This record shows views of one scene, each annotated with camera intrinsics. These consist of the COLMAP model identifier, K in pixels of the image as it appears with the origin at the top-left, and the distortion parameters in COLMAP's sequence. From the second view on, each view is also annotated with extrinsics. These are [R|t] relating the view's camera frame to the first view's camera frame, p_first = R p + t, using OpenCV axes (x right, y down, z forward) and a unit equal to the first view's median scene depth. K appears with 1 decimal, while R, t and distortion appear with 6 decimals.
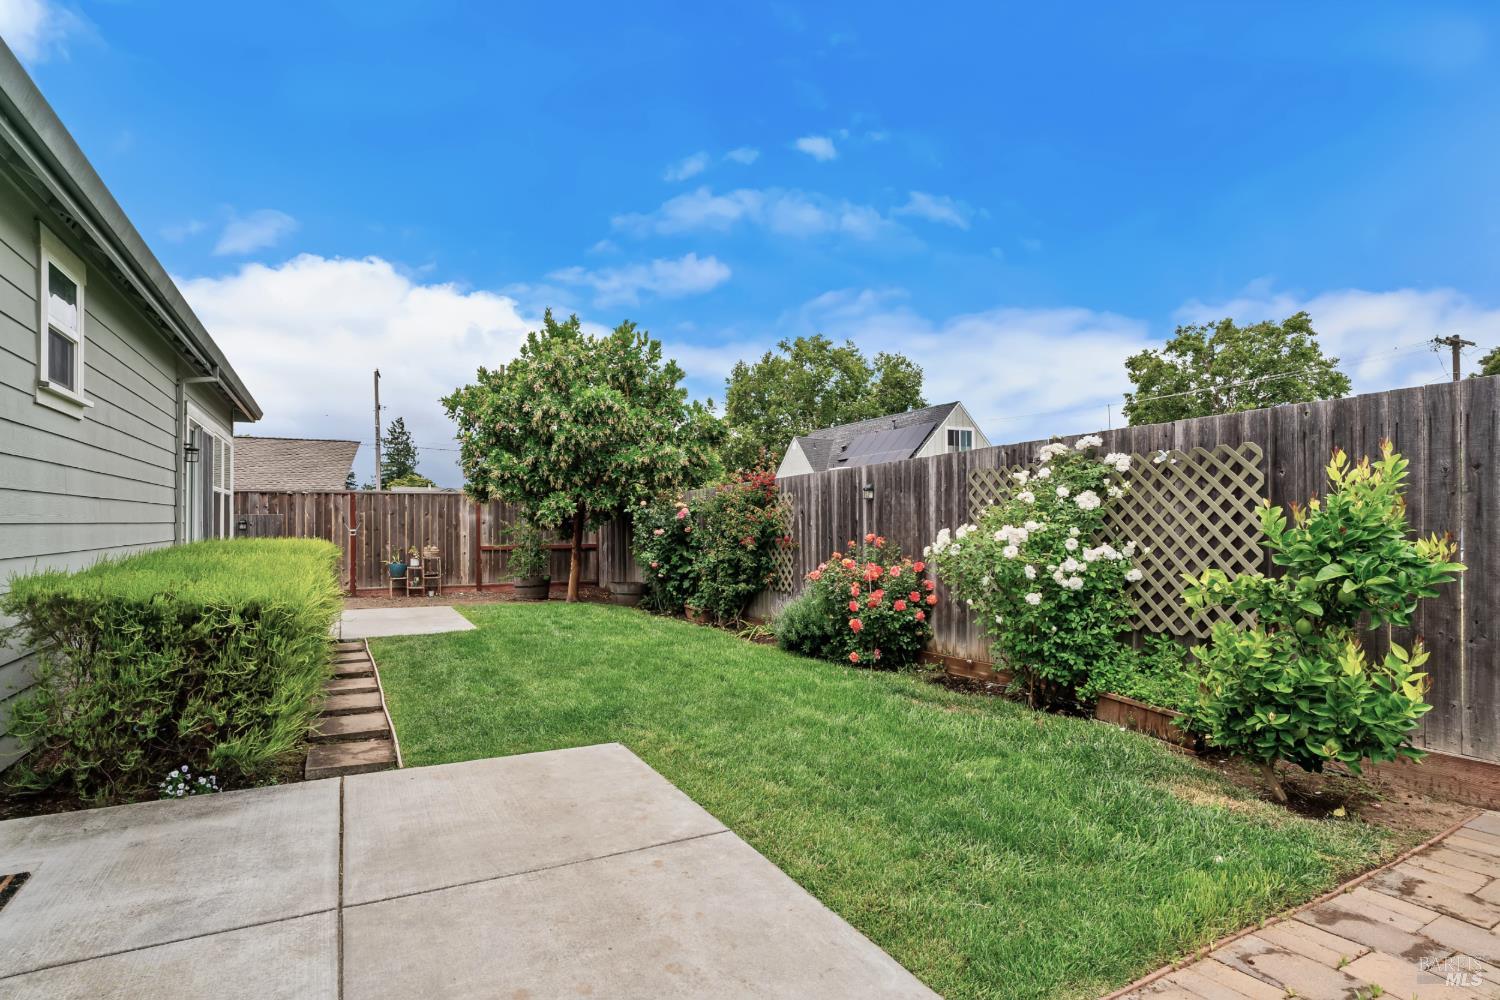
lens RADIAL K [[750.4, 0, 746.8], [0, 750.4, 518.8], [0, 0, 1]] dist [-0.003258, 0.000327]
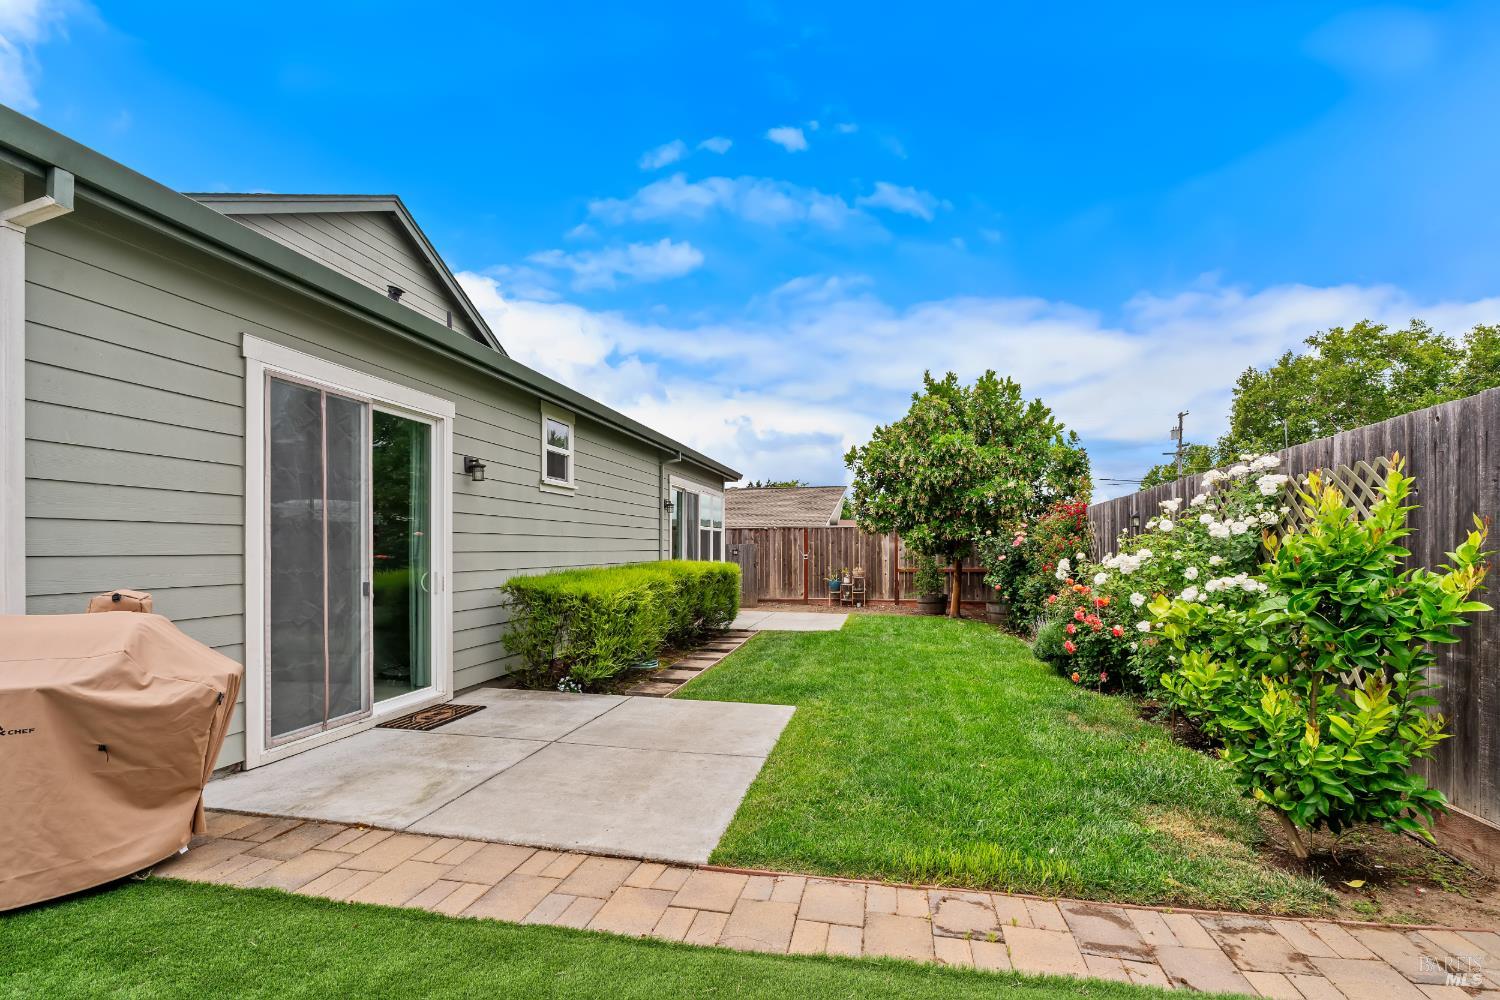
lens RADIAL K [[689.4, 0, 762.3], [0, 689.4, 546.3], [0, 0, 1]] dist [-0.011027, 0.006571]
pose [[0.775069, -0.003752, -0.631865, 0.255906], [0.004776, 0.999989, -0.000079, -0.001574], [0.631858, -0.002957, 0.775078, -0.020302]]
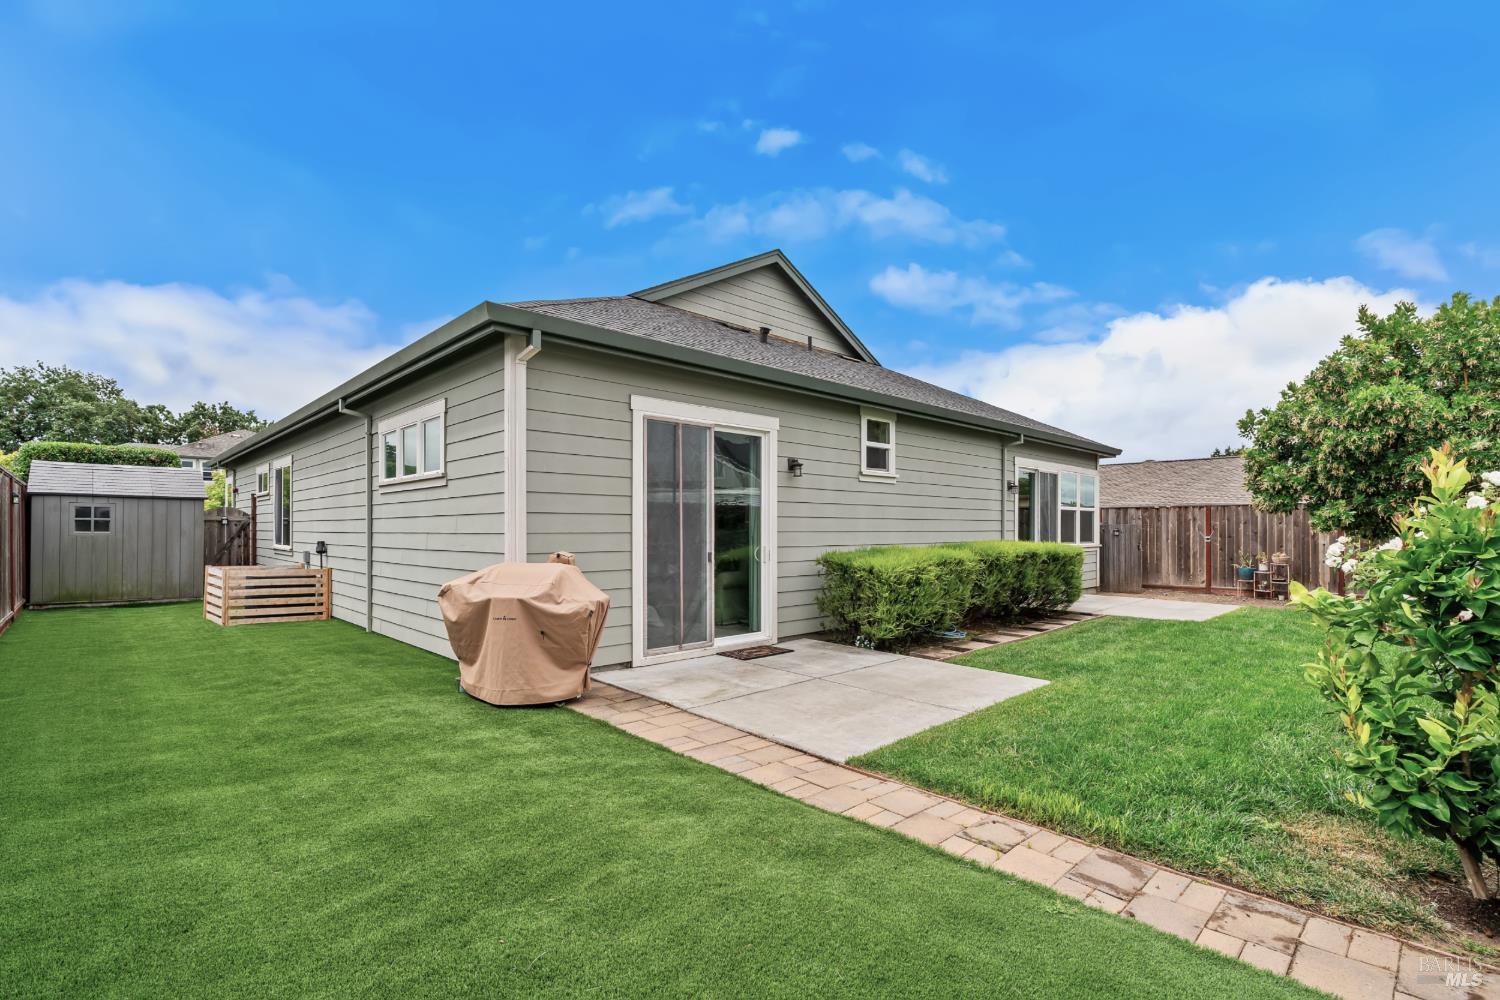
lens RADIAL K [[694.6, 0, 765.1], [0, 694.6, 527.2], [0, 0, 1]] dist [-0.003076, 0.000539]
pose [[0.278594, -0.001387, -0.960408, 0.416866], [0.002934, 0.999996, -0.000593, -0.002446], [0.960405, -0.002653, 0.278596, 0.034197]]
